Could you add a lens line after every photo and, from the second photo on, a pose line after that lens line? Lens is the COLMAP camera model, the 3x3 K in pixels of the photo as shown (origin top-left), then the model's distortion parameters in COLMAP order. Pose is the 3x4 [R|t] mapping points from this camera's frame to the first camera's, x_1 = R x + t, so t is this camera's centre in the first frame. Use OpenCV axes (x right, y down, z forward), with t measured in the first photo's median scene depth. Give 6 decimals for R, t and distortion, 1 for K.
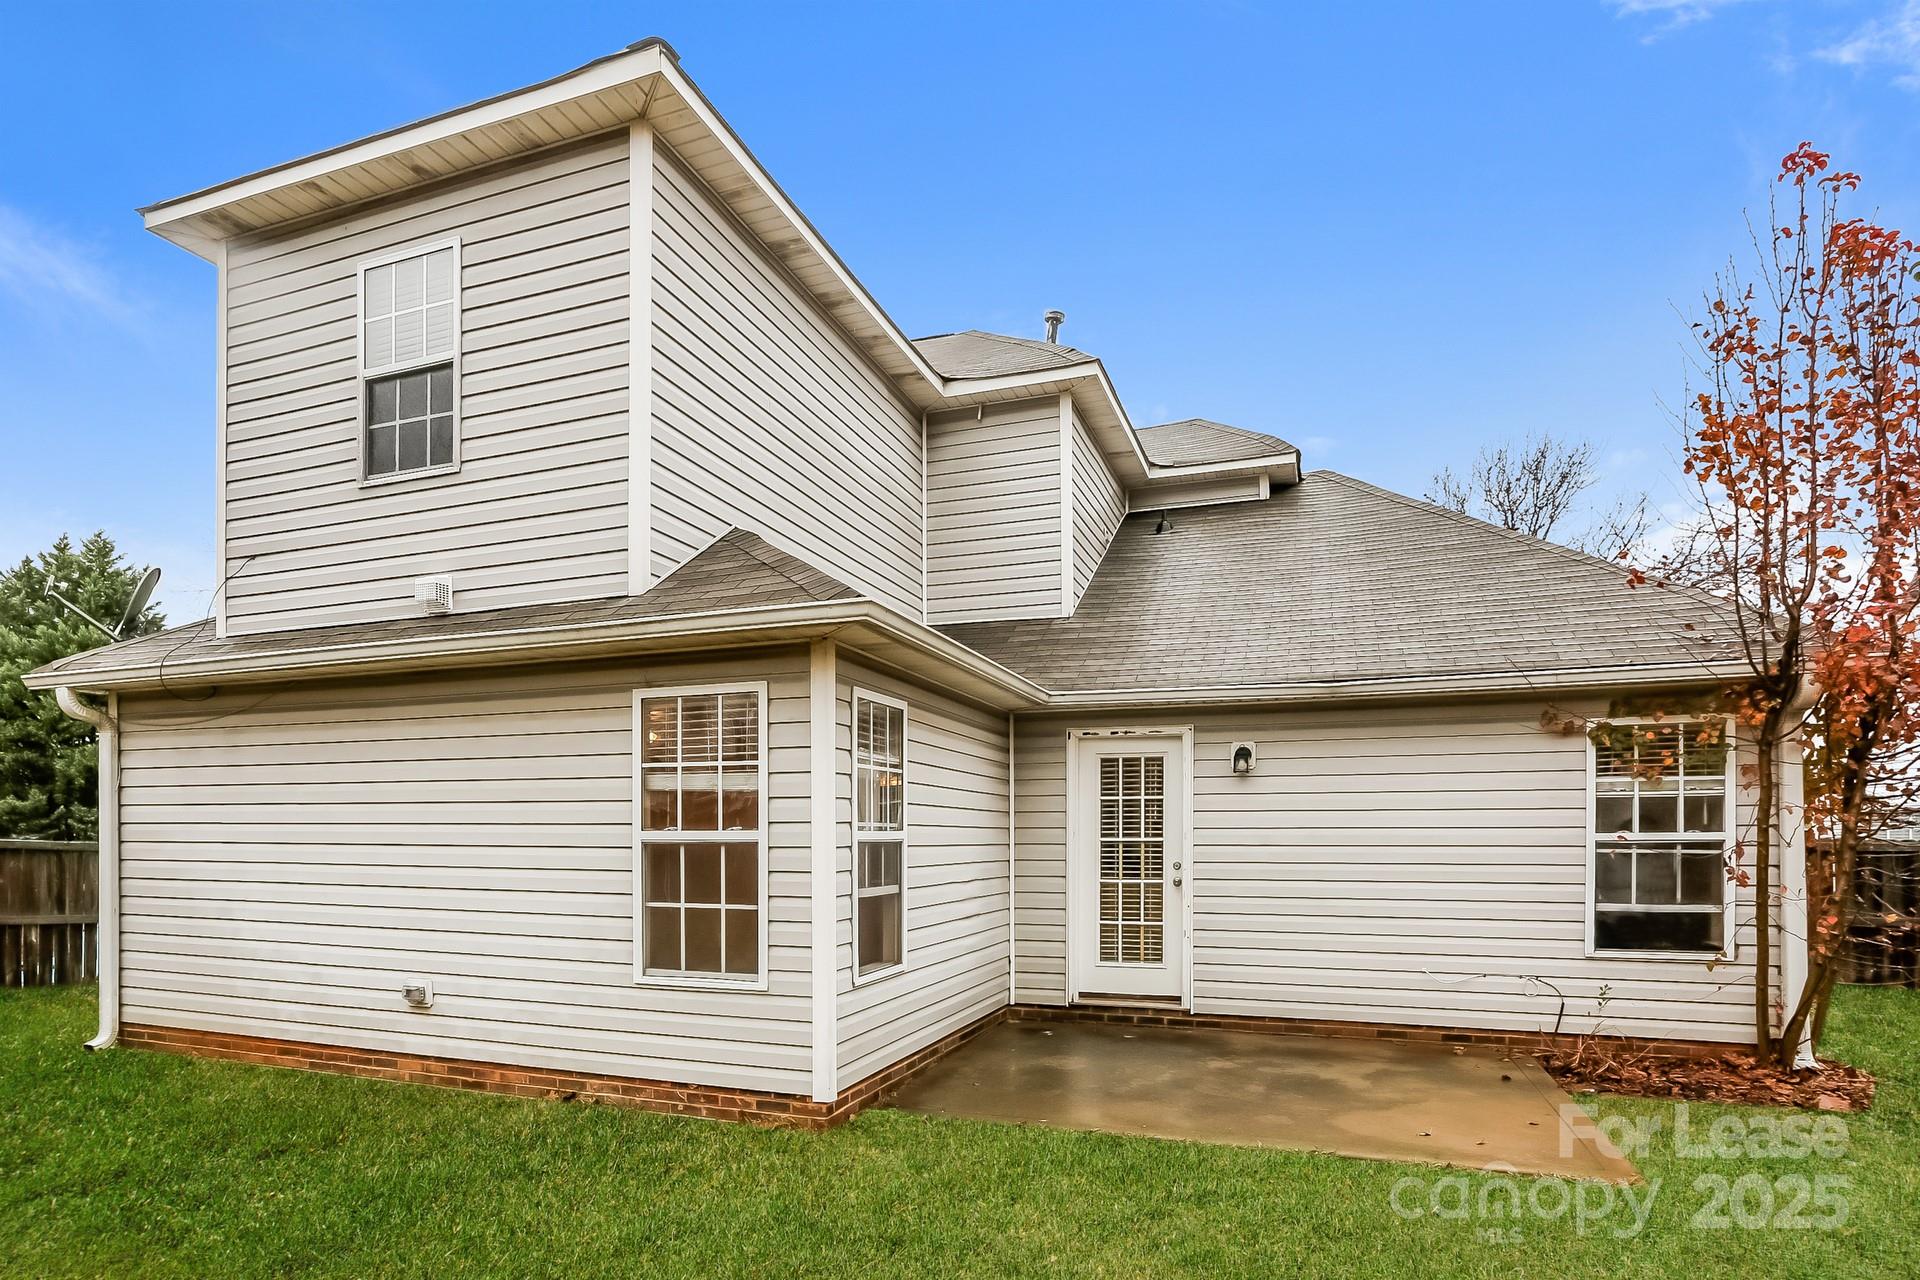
lens RADIAL K [[787.5, 0, 960.3], [0, 787.5, 830.2], [0, 0, 1]] dist [-0.031543, 0.000614]
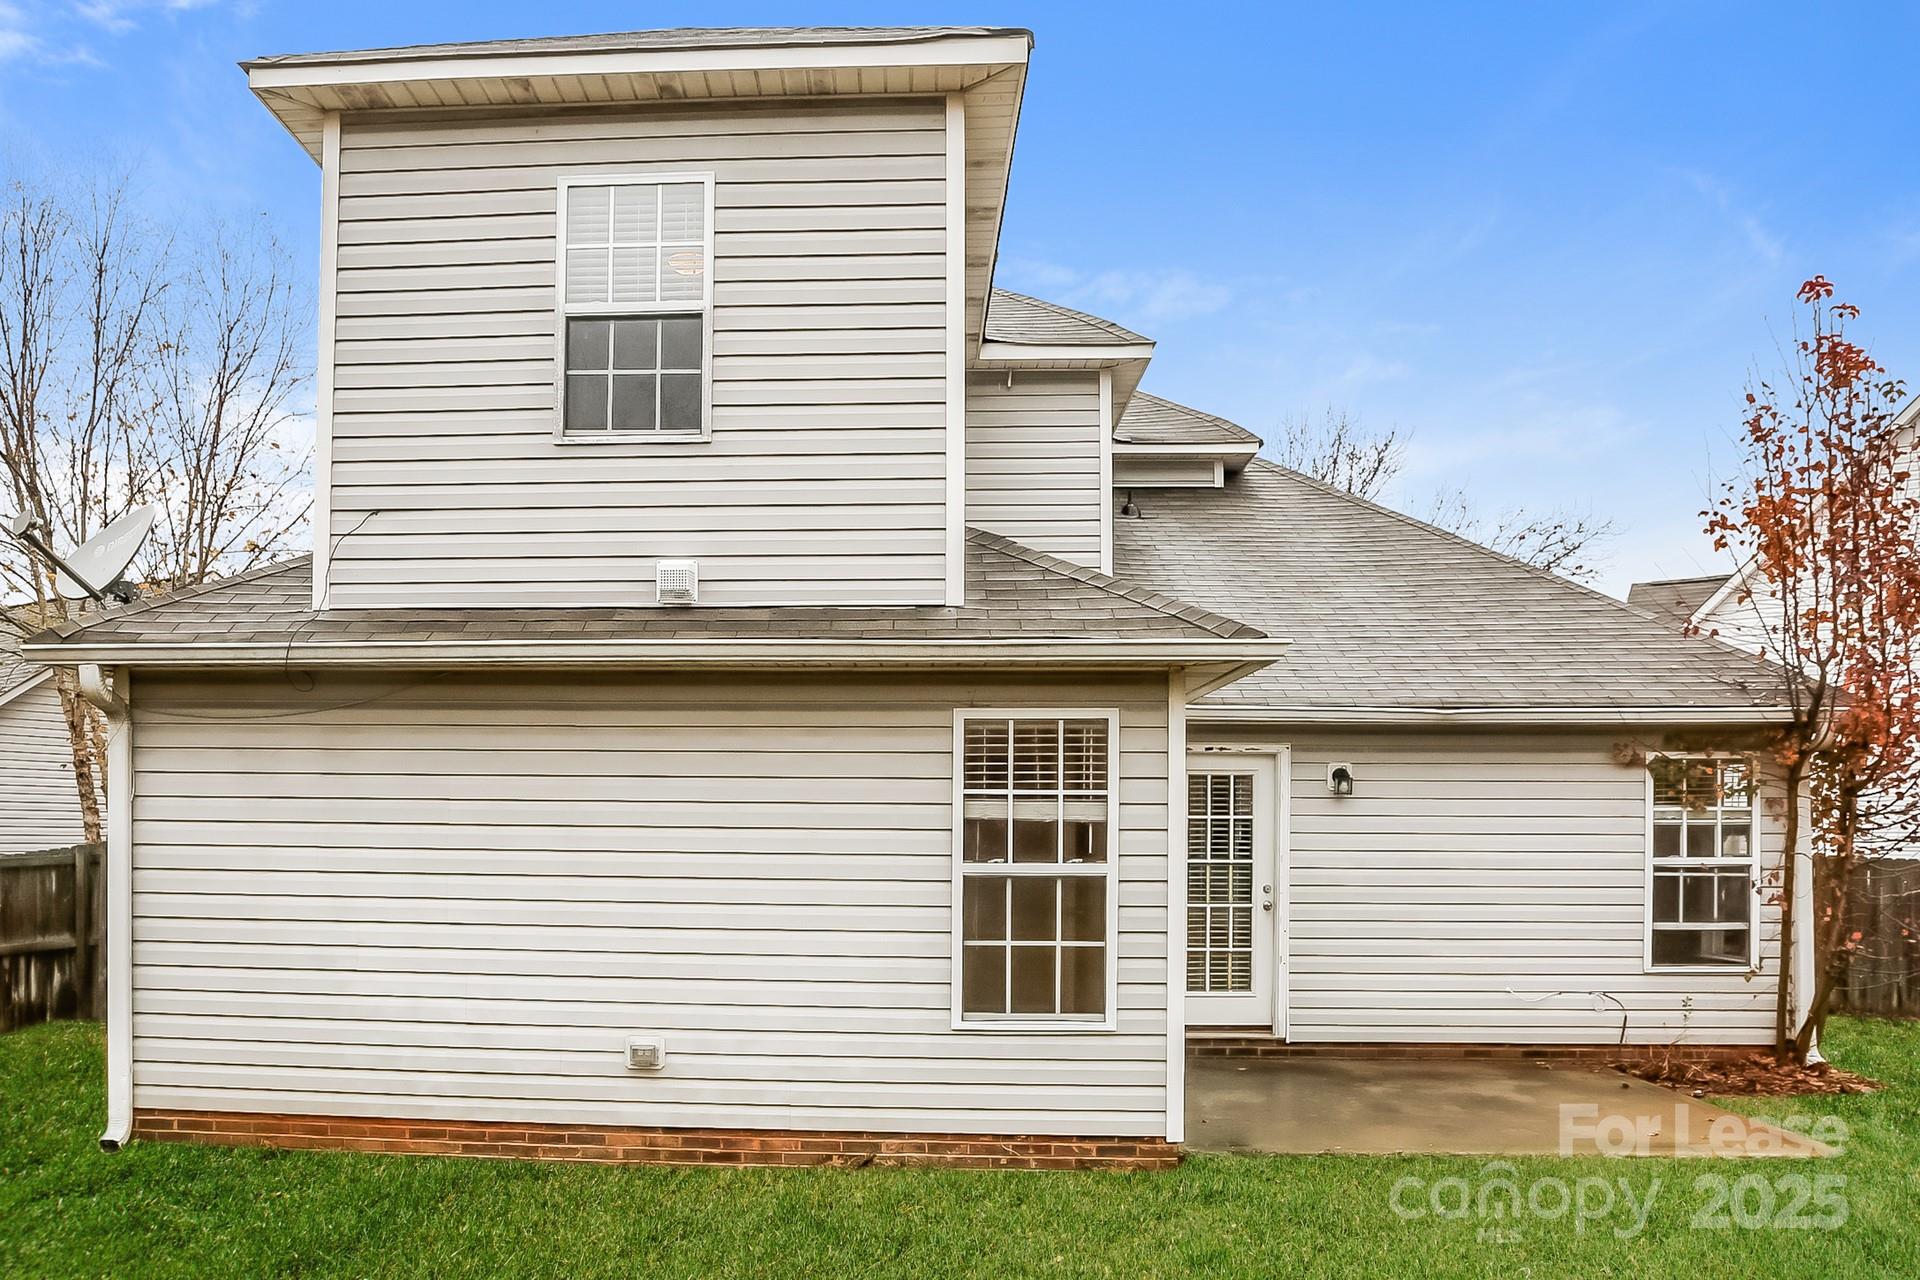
lens RADIAL K [[951.9, 0, 961.5], [0, 951.9, 827.7], [0, 0, 1]] dist [-0.047839, -0.001566]
pose [[0.975296, 0.009110, 0.220714, -0.447563], [-0.007020, 0.999923, -0.010253, -0.019592], [-0.220790, 0.008450, 0.975285, -0.058797]]
